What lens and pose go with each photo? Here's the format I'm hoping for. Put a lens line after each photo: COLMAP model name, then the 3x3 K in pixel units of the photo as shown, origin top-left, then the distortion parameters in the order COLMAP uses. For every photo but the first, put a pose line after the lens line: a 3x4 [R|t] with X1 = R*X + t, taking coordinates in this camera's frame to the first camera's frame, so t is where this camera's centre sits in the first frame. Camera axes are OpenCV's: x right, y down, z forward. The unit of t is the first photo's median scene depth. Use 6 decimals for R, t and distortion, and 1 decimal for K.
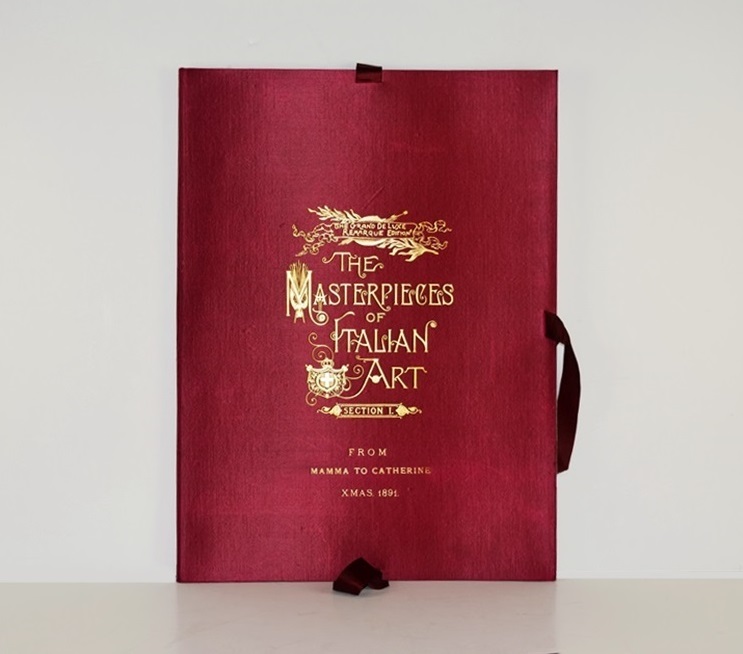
lens RADIAL K [[1244.0, 0, 371.5], [0, 1244.0, 327.0], [0, 0, 1]] dist [0.002380, 0.000000]
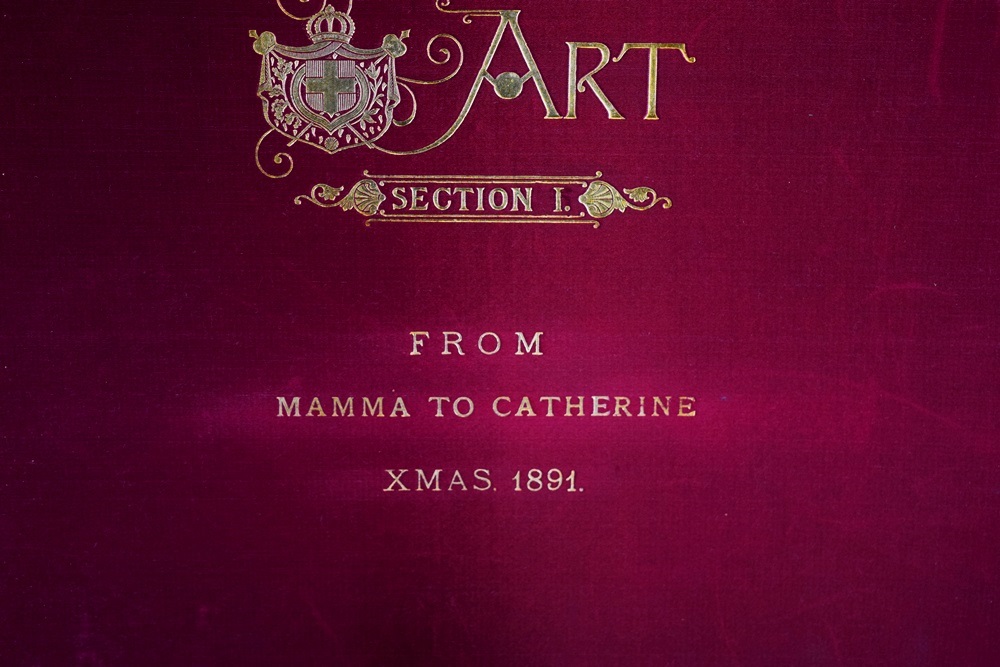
lens RADIAL K [[2061.3, 0, 498.5], [0, 2061.3, 333.9], [0, 0, 1]] dist [-0.025385, 0.000000]
pose [[0.999949, 0.009757, -0.002685, 0.003218], [-0.008999, 0.978693, 0.205129, 0.002249], [0.004629, -0.205095, 0.978731, 0.542423]]
